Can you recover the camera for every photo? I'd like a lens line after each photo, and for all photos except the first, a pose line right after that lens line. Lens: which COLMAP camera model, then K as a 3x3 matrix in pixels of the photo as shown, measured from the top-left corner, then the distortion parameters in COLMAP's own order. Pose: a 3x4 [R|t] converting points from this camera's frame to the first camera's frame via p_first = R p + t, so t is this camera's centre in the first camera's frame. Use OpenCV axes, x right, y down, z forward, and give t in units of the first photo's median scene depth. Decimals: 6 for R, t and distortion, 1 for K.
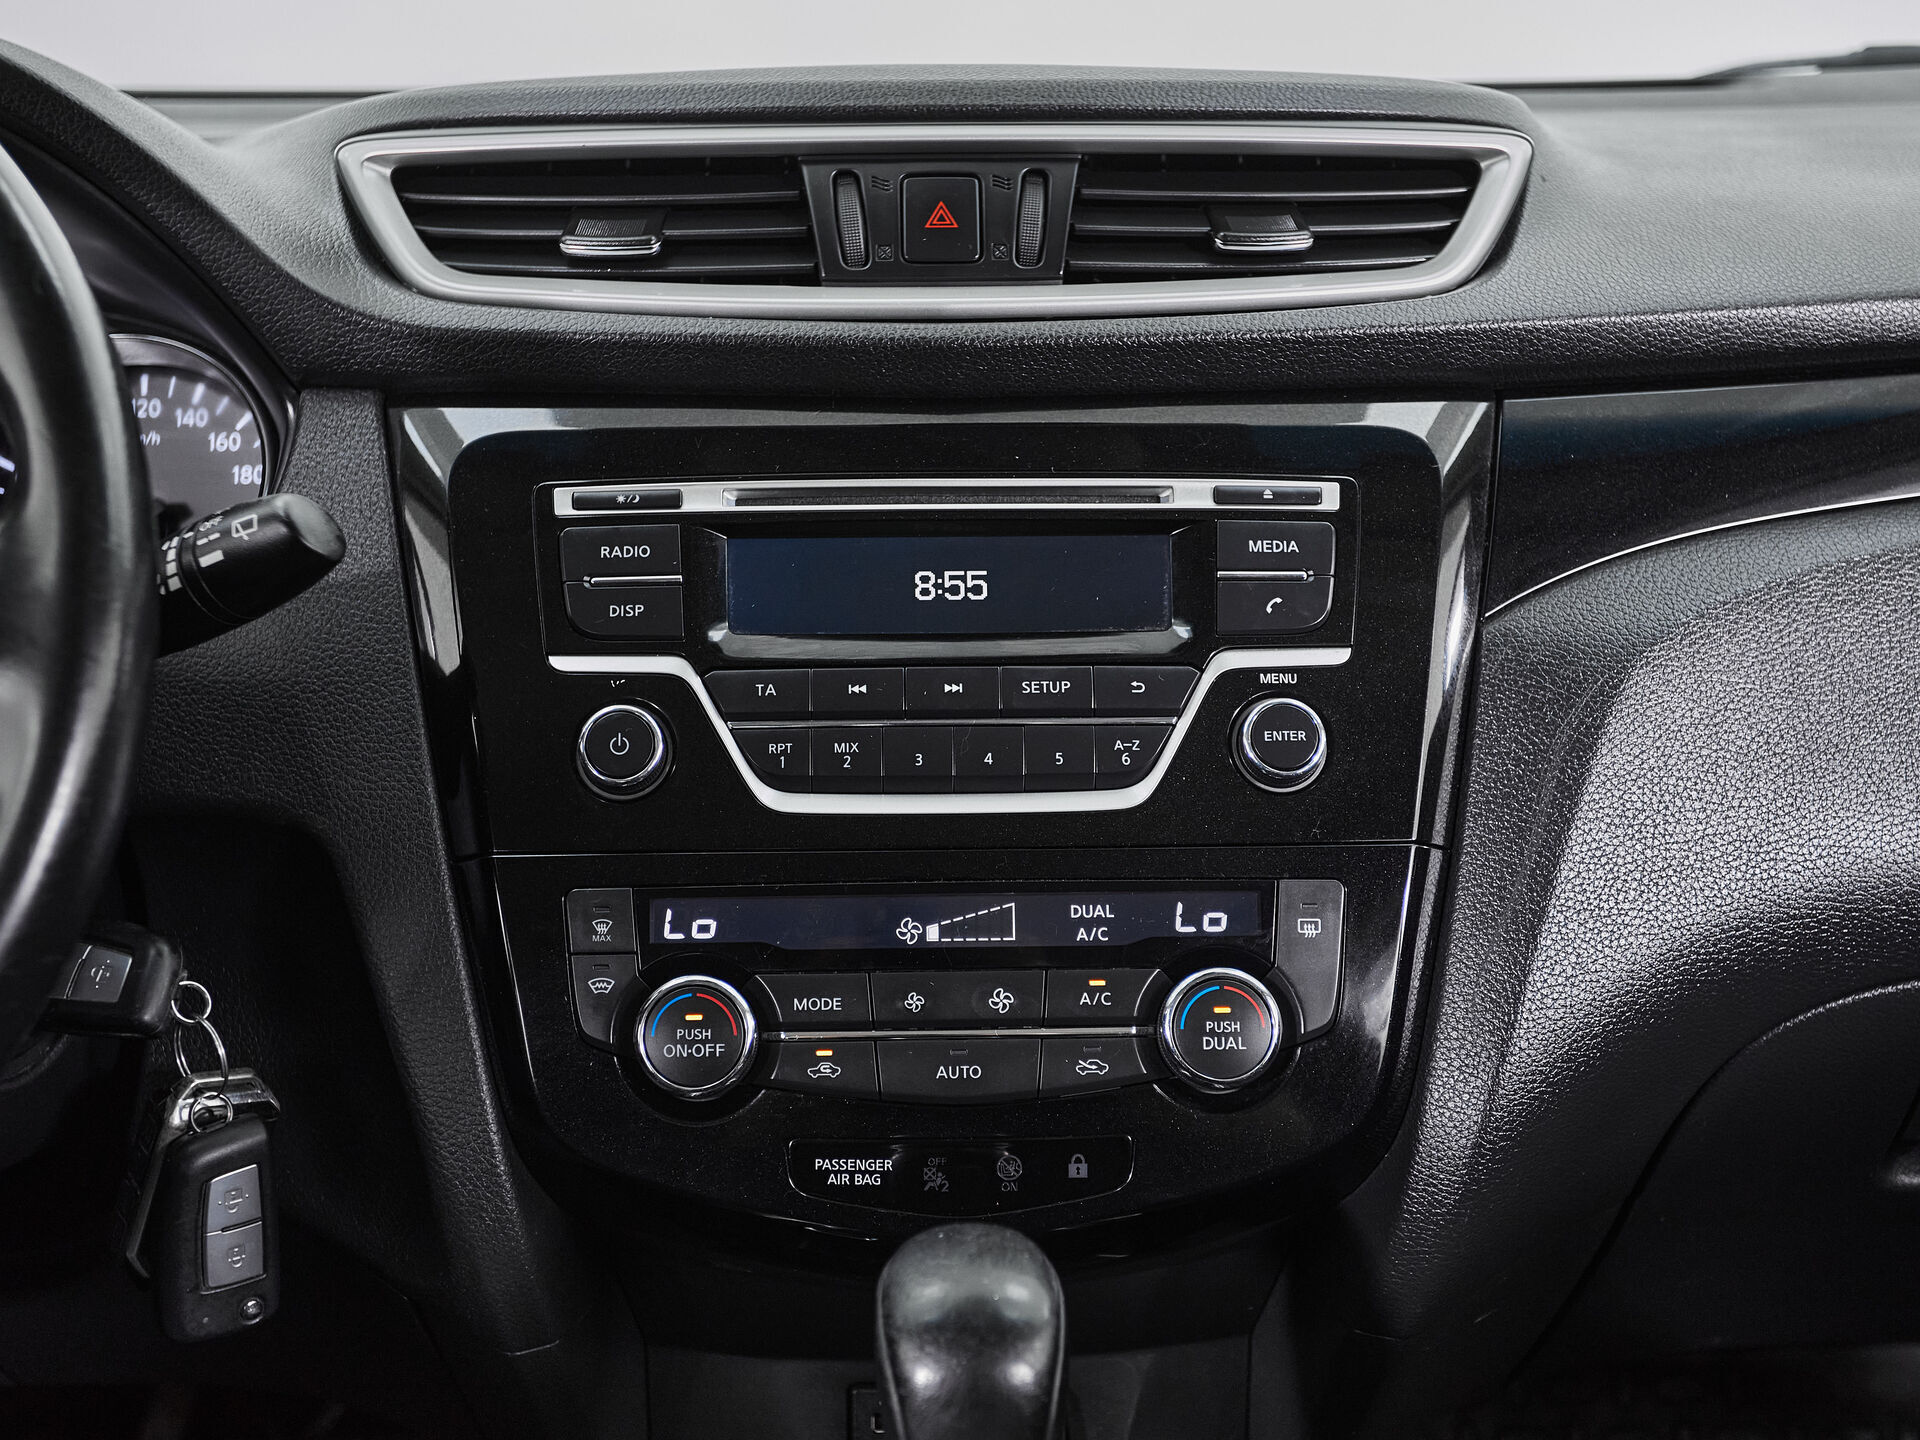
lens RADIAL K [[2475.9, 0, 951.8], [0, 2475.9, 736.6], [0, 0, 1]] dist [0.033486, 0.000000]
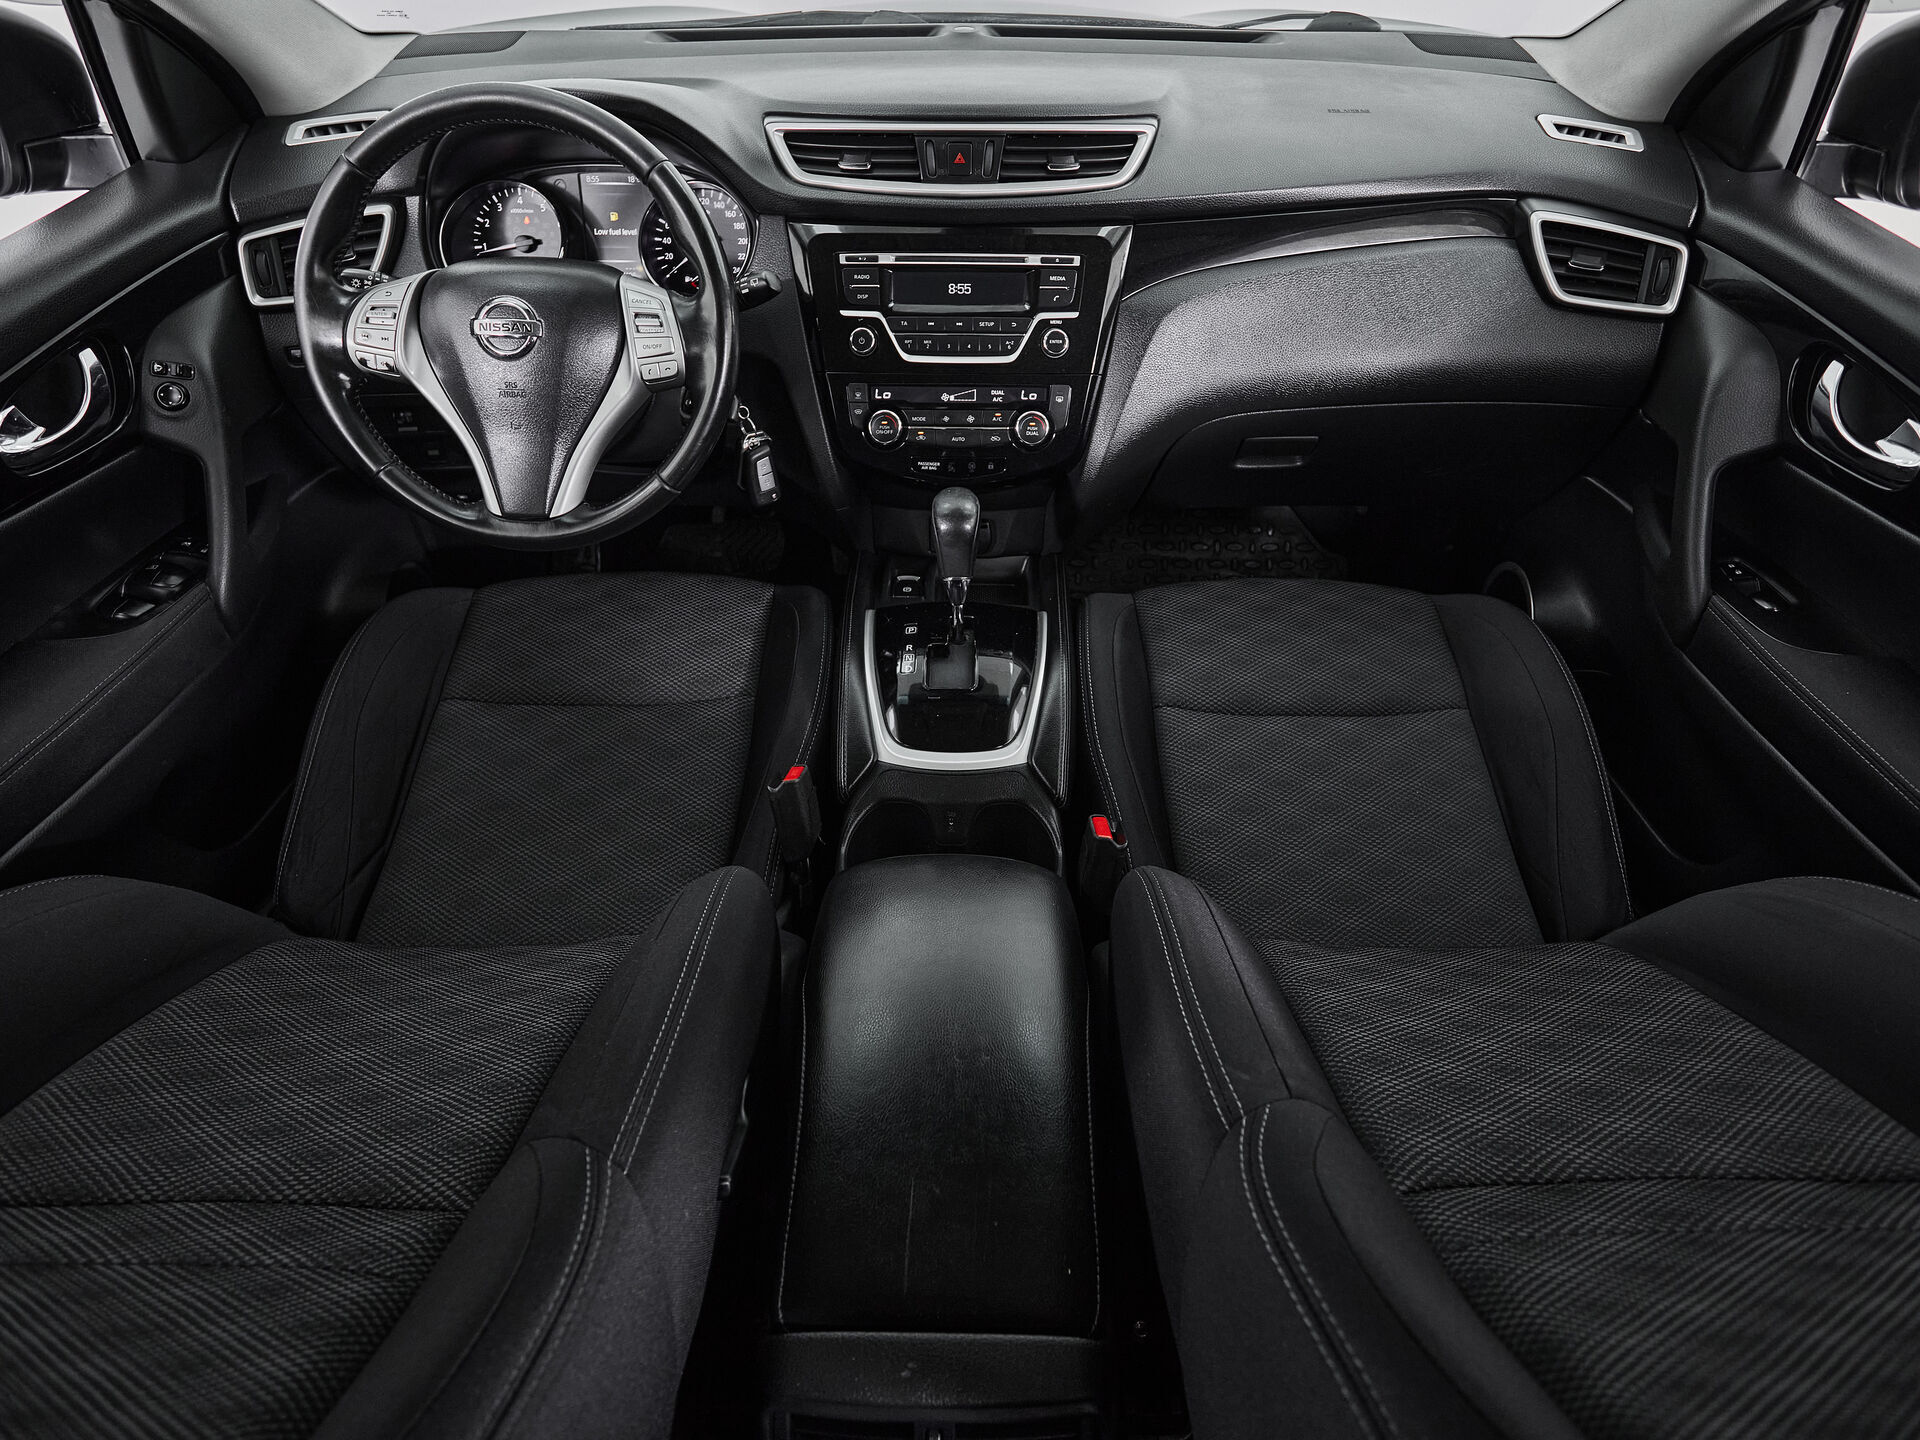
lens RADIAL K [[1030.8, 0, 952.3], [0, 1030.8, 695.3], [0, 0, 1]] dist [0.001259, -0.002206]
pose [[0.999070, 0.032597, -0.028218, 0.047706], [-0.016412, 0.892757, 0.450239, -0.201864], [0.039869, -0.449357, 0.892462, -0.490474]]
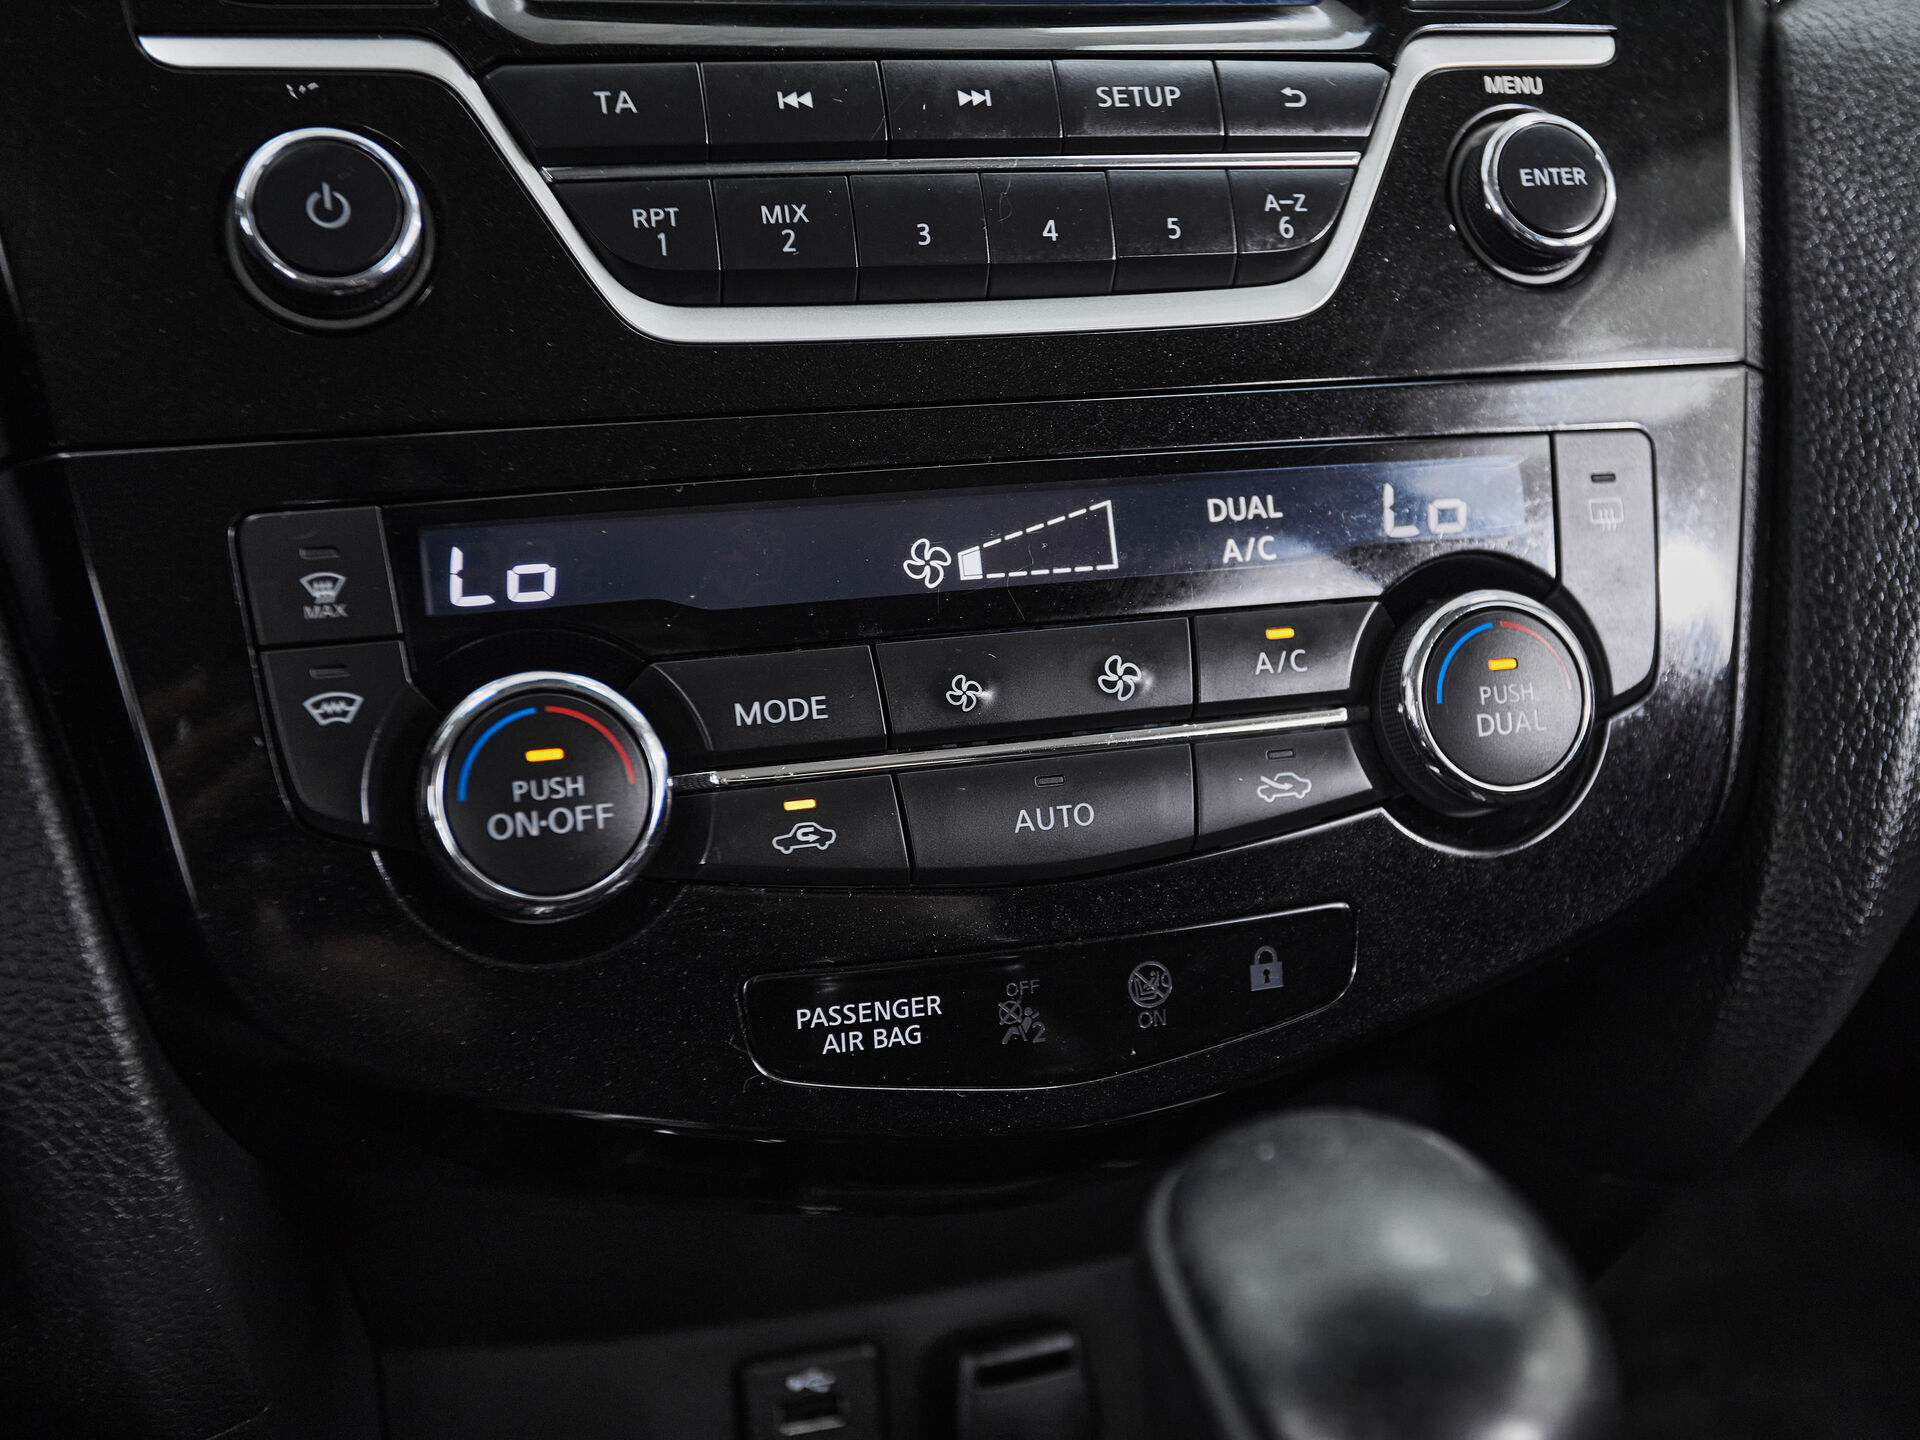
lens RADIAL K [[2371.0, 0, 1060.6], [0, 2371.0, 705.5], [0, 0, 1]] dist [0.032277, 0.000000]
pose [[0.955603, -0.077093, 0.284393, -0.135767], [0.056621, 0.995223, 0.079529, 0.069907], [-0.289166, -0.059895, 0.955403, 0.506486]]
